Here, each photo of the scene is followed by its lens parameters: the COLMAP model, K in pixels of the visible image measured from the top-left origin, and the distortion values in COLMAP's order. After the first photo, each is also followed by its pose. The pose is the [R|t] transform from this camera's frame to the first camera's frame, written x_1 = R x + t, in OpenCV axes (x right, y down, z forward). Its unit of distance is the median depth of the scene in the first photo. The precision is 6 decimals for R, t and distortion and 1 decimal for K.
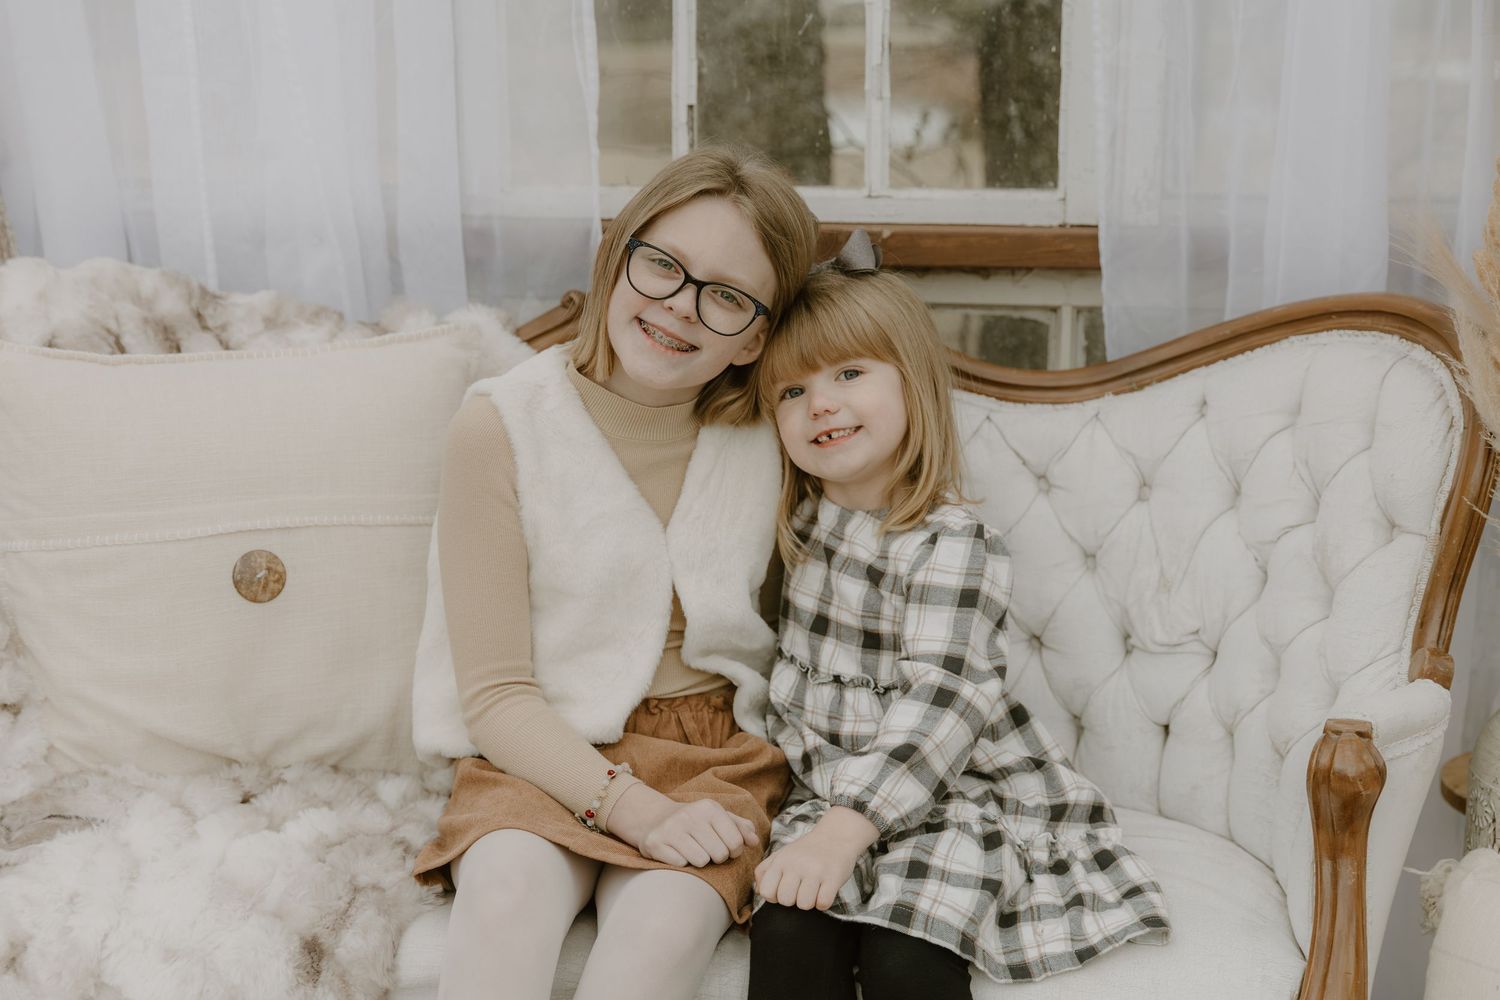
lens RADIAL K [[2237.8, 0, 790.5], [0, 2237.8, 519.6], [0, 0, 1]] dist [-0.004398, -0.053452]
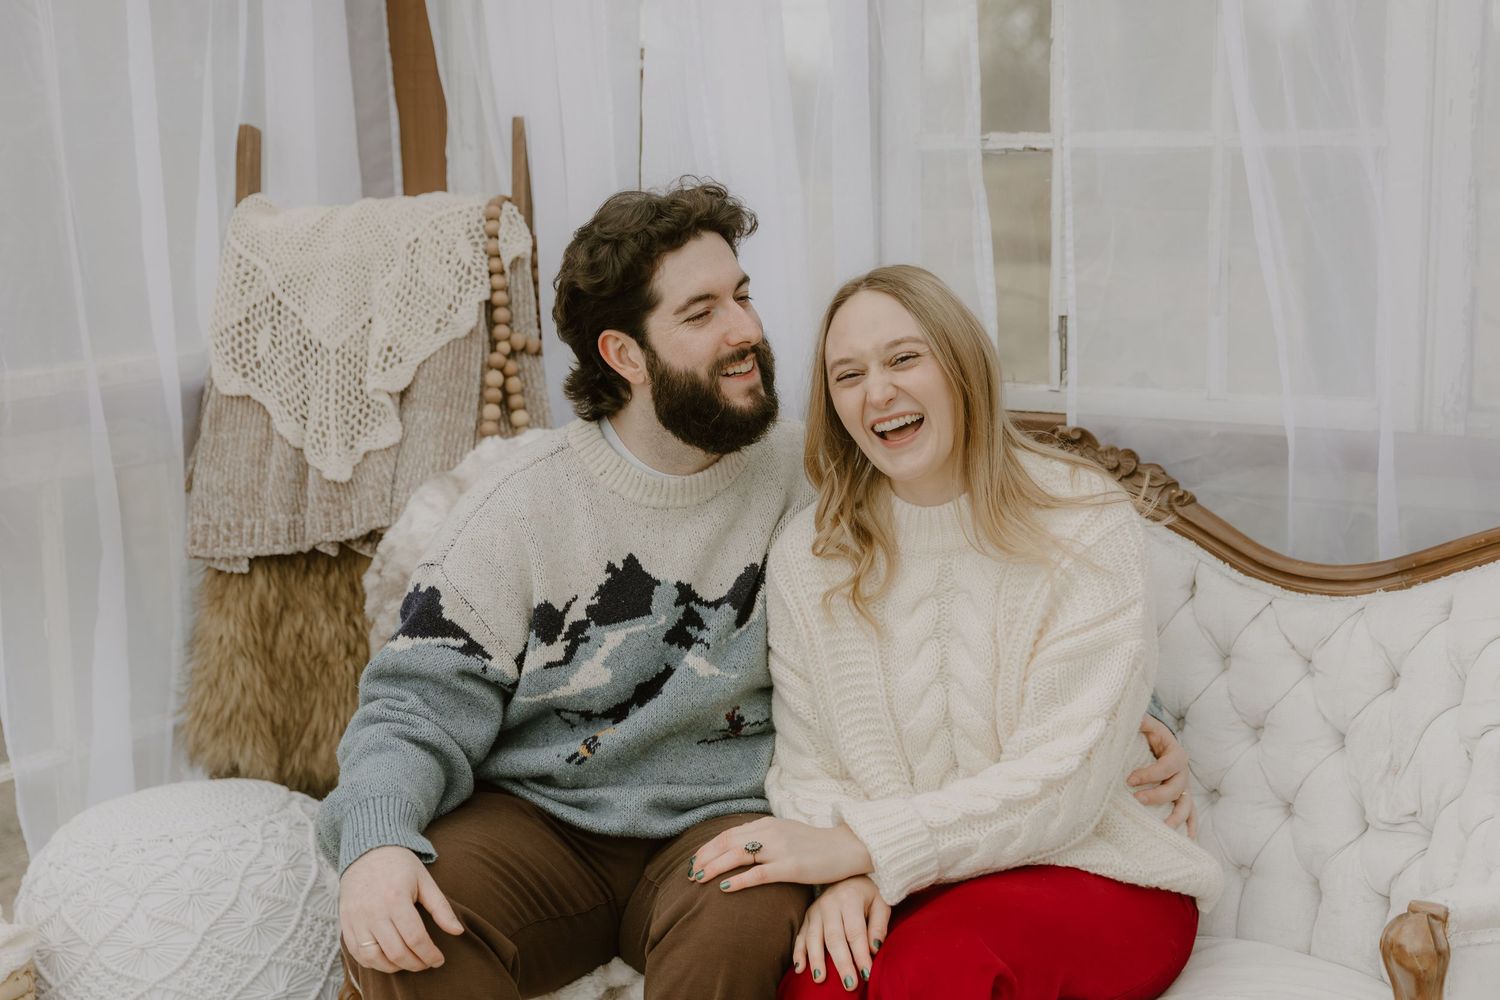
lens RADIAL K [[2237.8, 0, 790.5], [0, 2237.8, 519.6], [0, 0, 1]] dist [-0.004398, -0.053452]
pose [[0.907395, 0.056249, -0.416499, 0.355613], [-0.074982, 0.996771, -0.028740, -0.039457], [0.413537, 0.057309, 0.908682, -0.130053]]
